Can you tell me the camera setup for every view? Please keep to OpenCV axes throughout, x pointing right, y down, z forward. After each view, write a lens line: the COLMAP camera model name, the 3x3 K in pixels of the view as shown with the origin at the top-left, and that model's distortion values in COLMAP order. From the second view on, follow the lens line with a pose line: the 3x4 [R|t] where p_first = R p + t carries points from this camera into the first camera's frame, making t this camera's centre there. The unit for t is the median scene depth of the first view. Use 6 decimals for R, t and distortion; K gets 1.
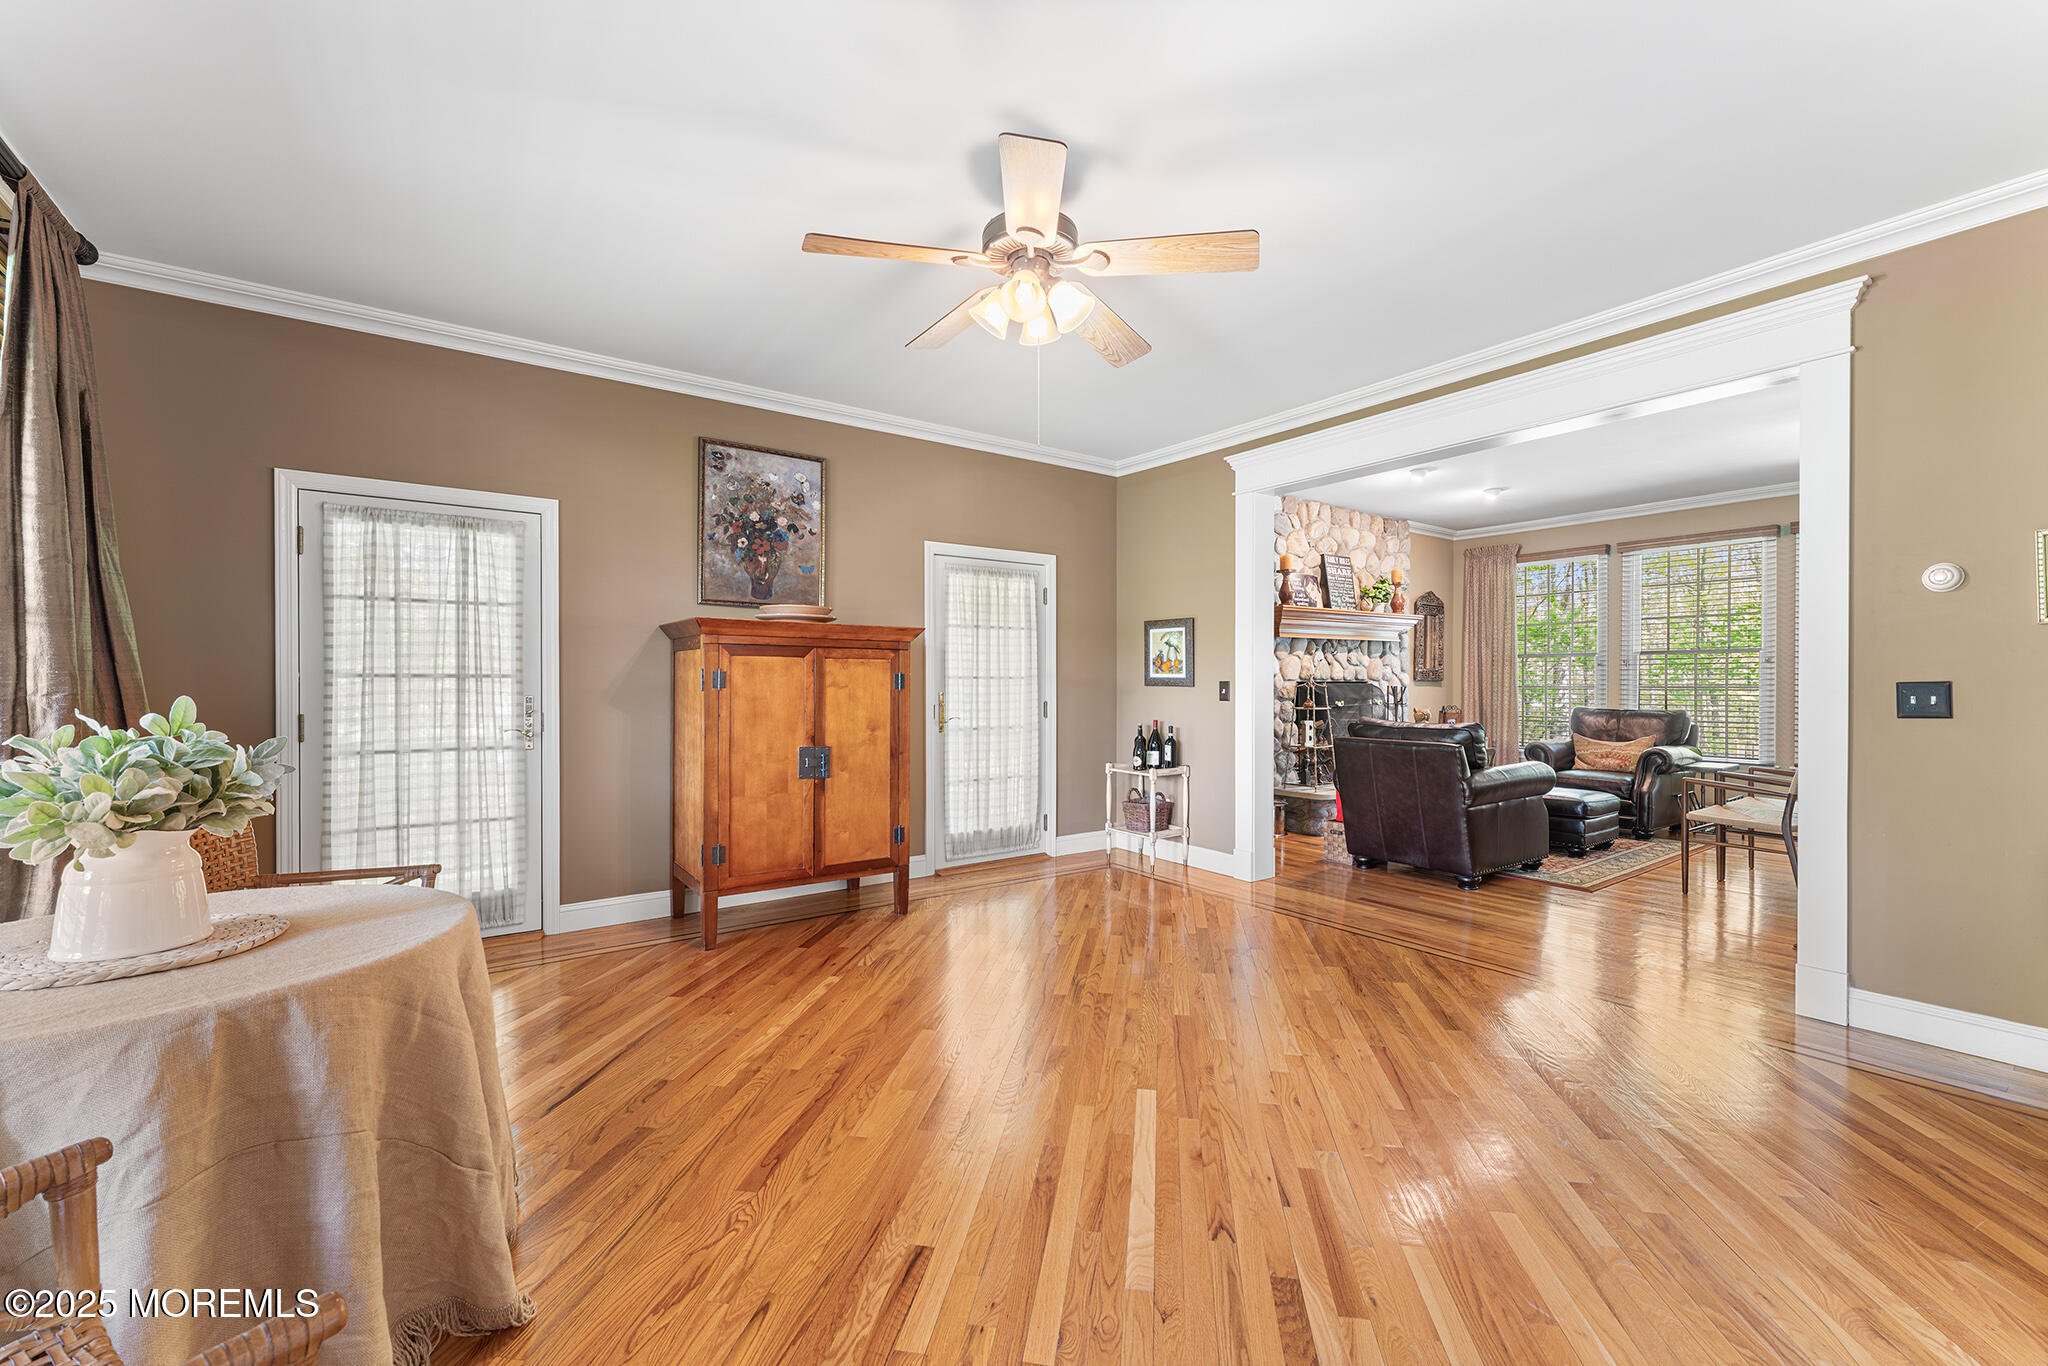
lens RADIAL K [[831.6, 0, 1020.9], [0, 831.6, 682.2], [0, 0, 1]] dist [0.002425, 0.000048]
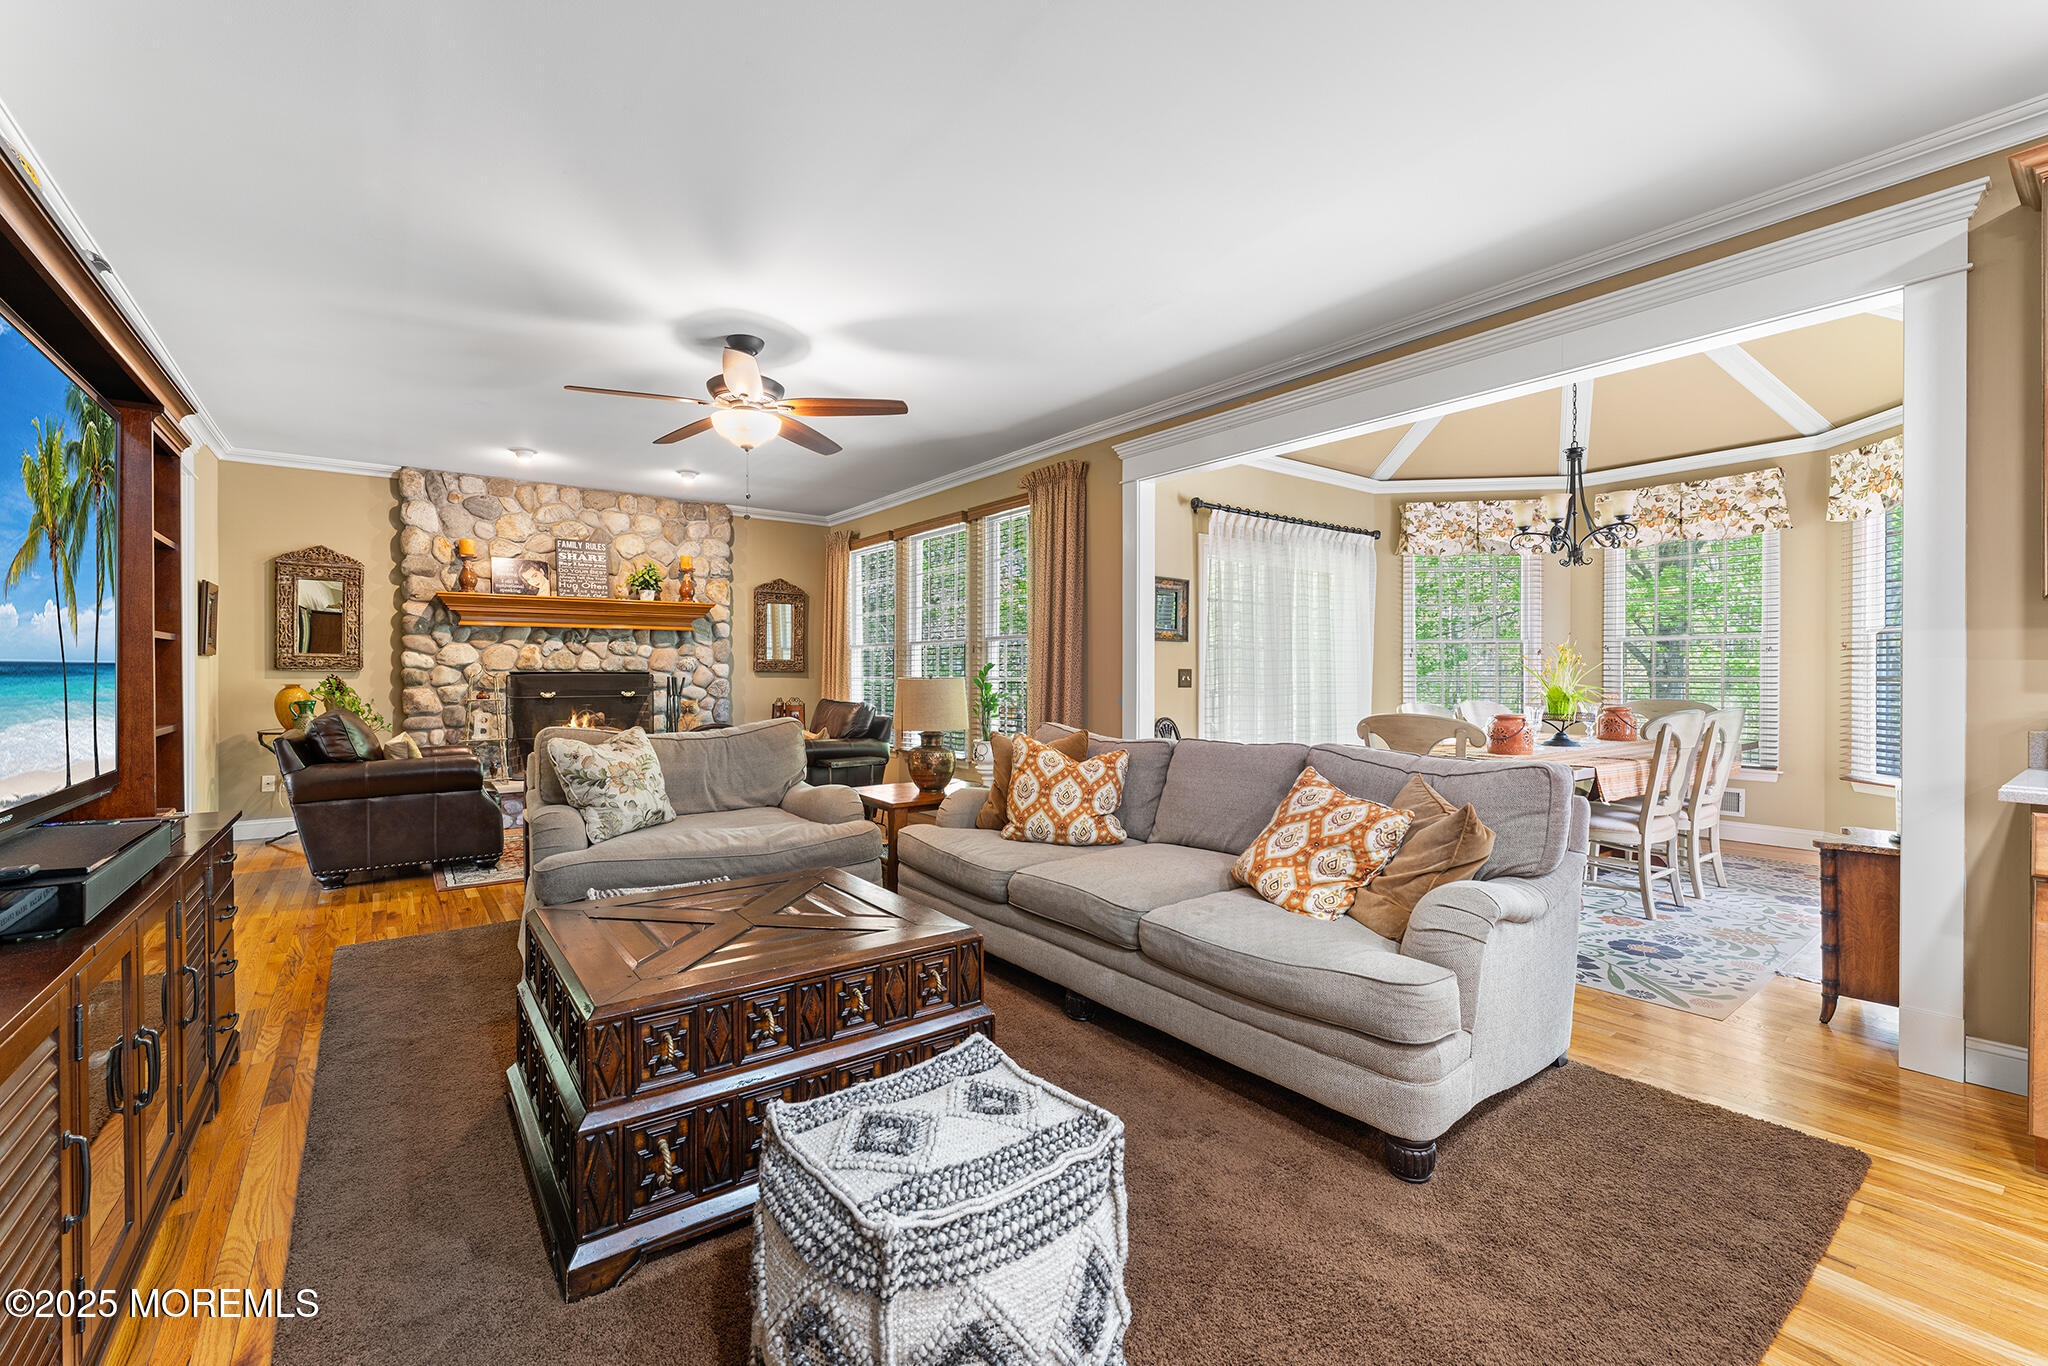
lens RADIAL K [[855.8, 0, 1024.0], [0, 855.8, 683.0], [0, 0, 1]] dist [-0.006760, 0.001297]
pose [[0.999582, 0.001172, 0.028873, 0.864615], [-0.001445, 0.999955, 0.009428, 0.001860], [-0.028861, -0.009466, 0.999539, 0.002404]]
